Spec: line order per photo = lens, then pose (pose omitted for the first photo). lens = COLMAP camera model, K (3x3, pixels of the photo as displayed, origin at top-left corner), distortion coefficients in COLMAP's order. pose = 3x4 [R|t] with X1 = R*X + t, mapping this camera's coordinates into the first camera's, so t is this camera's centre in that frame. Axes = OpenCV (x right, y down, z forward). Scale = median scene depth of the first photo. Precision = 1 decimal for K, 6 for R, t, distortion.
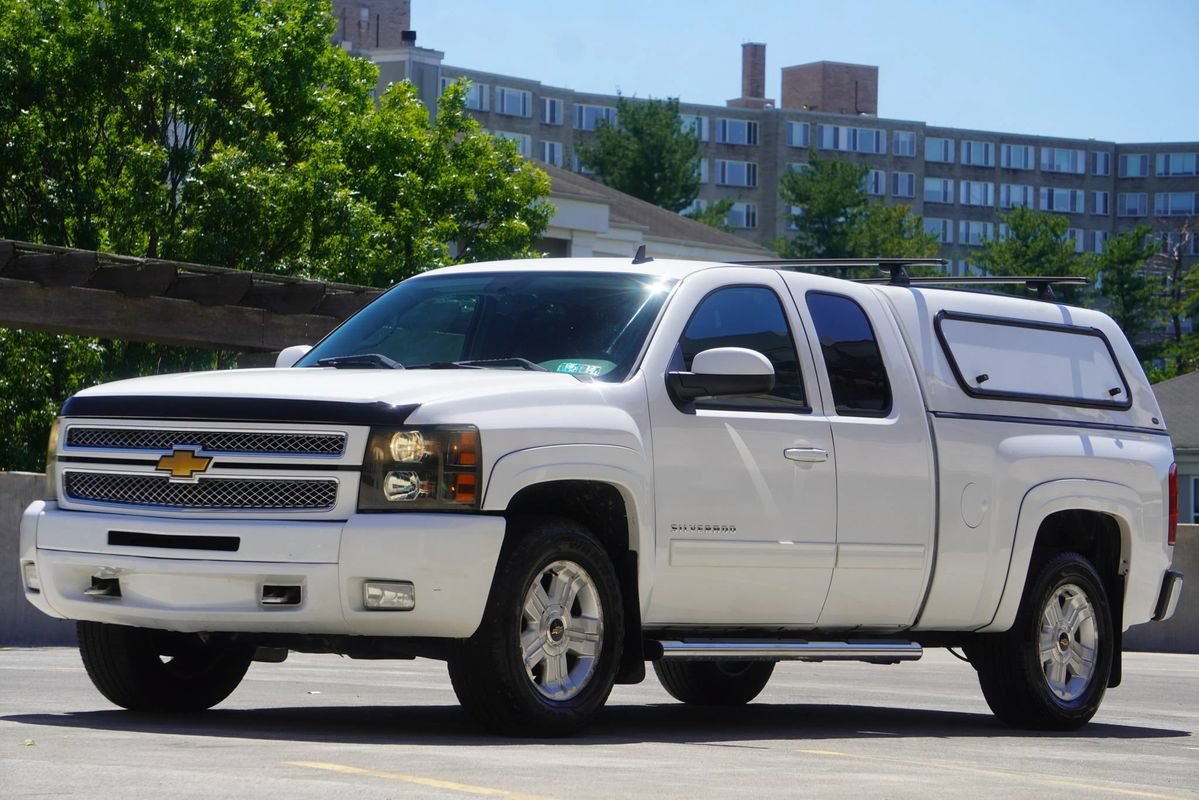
lens RADIAL K [[3790.8, 0, 599.5], [0, 3790.8, 400.0], [0, 0, 1]] dist [0.659477, 3.338239]
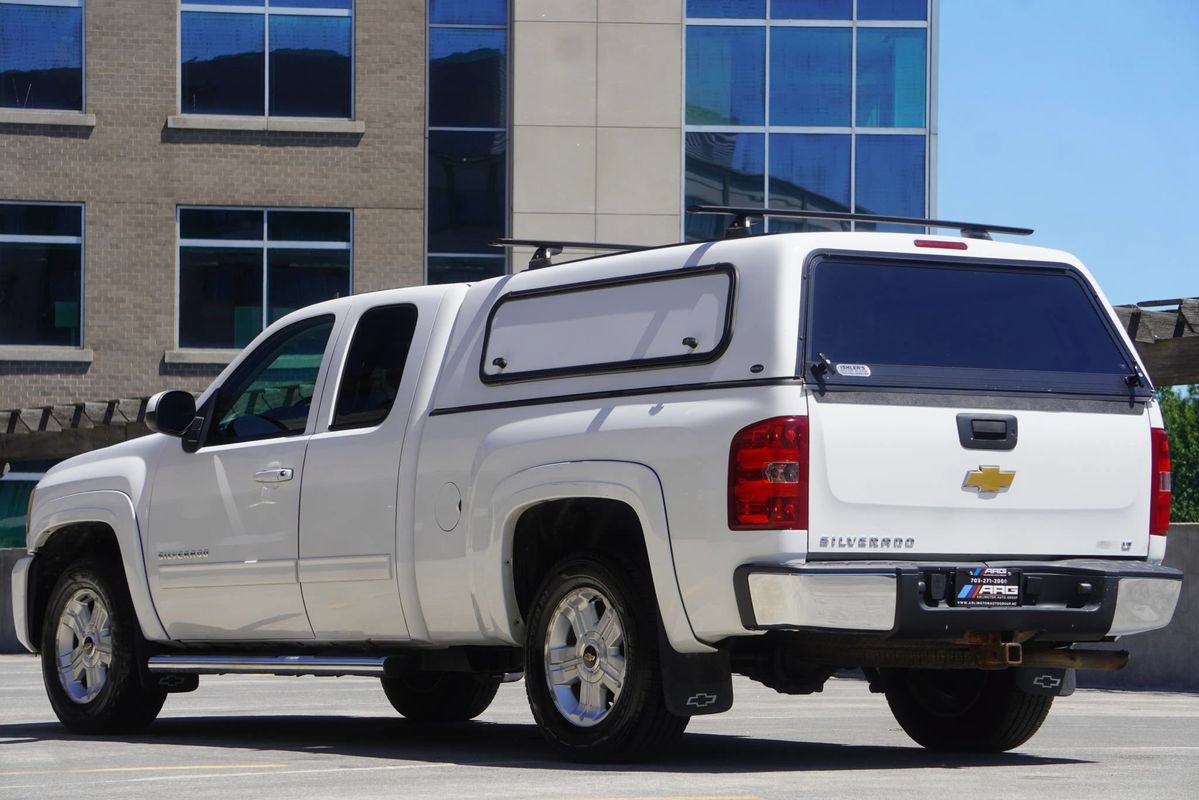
lens RADIAL K [[3716.0, 0, 599.5], [0, 3716.0, 400.0], [0, 0, 1]] dist [0.611858, 3.835513]
pose [[-0.310027, -0.085505, -0.946875, 0.986692], [0.031002, 0.994509, -0.099957, 0.097773], [0.950222, -0.060345, -0.305674, 1.385810]]
